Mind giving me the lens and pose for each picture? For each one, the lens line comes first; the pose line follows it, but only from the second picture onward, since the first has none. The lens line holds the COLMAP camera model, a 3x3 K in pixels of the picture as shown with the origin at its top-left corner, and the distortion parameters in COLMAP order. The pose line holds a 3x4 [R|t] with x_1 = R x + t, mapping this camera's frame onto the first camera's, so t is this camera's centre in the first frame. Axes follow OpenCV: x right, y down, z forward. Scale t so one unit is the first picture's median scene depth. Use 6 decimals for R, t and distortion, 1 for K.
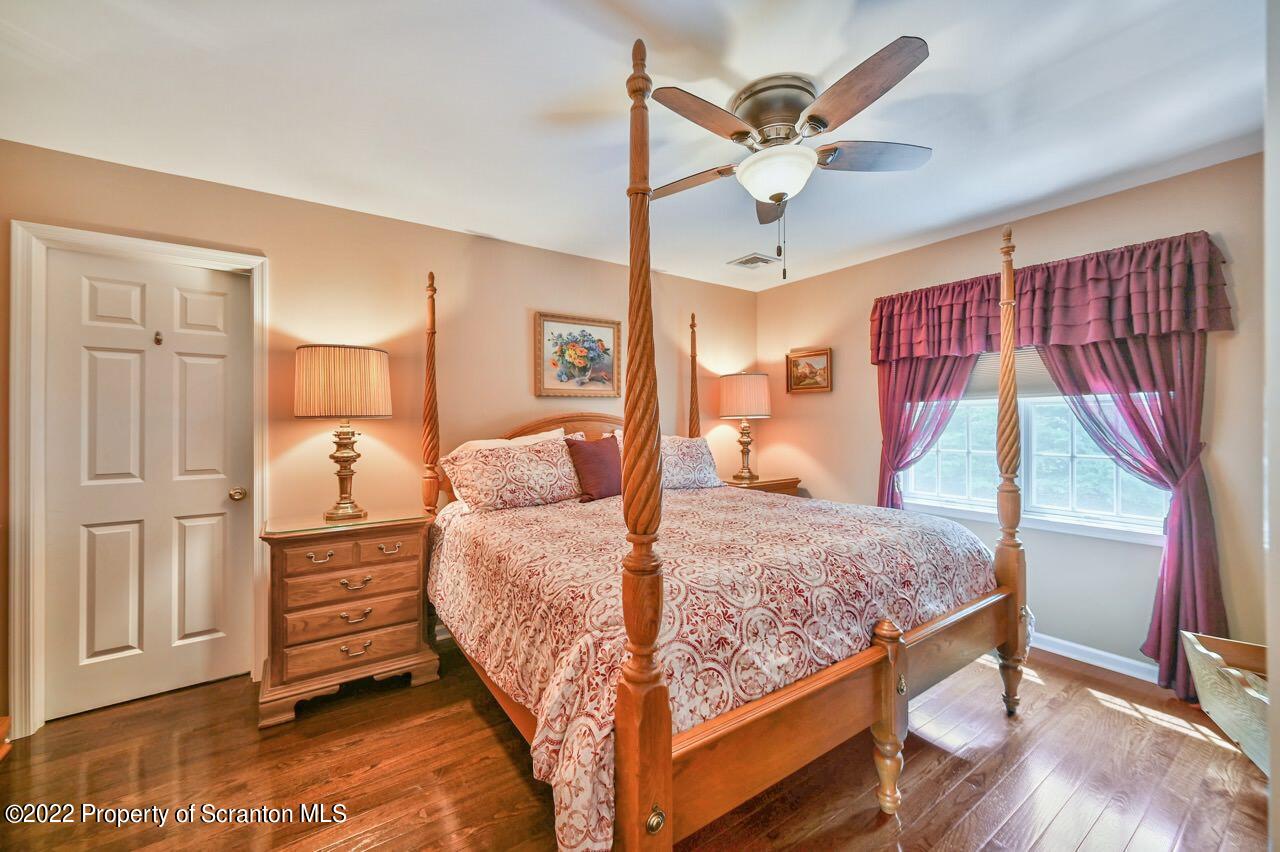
lens RADIAL K [[506.3, 0, 639.2], [0, 506.3, 418.5], [0, 0, 1]] dist [0.001339, -0.000150]
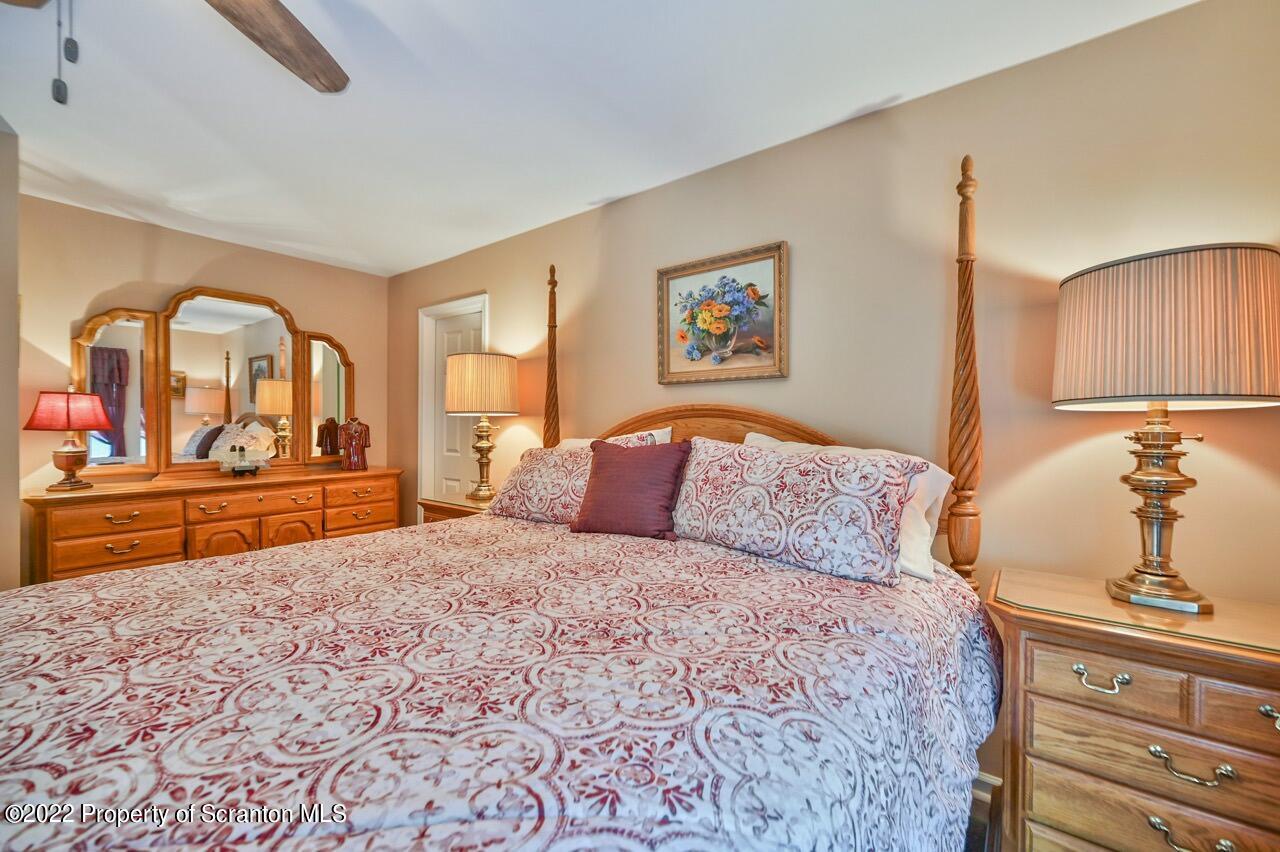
lens RADIAL K [[506.3, 0, 638.2], [0, 506.3, 425.1], [0, 0, 1]] dist [0.001339, -0.000150]
pose [[0.311555, 0.007029, -0.950202, 0.480261], [-0.004690, 0.999972, 0.005859, 0.011346], [0.950217, 0.002631, 0.311579, 0.713315]]
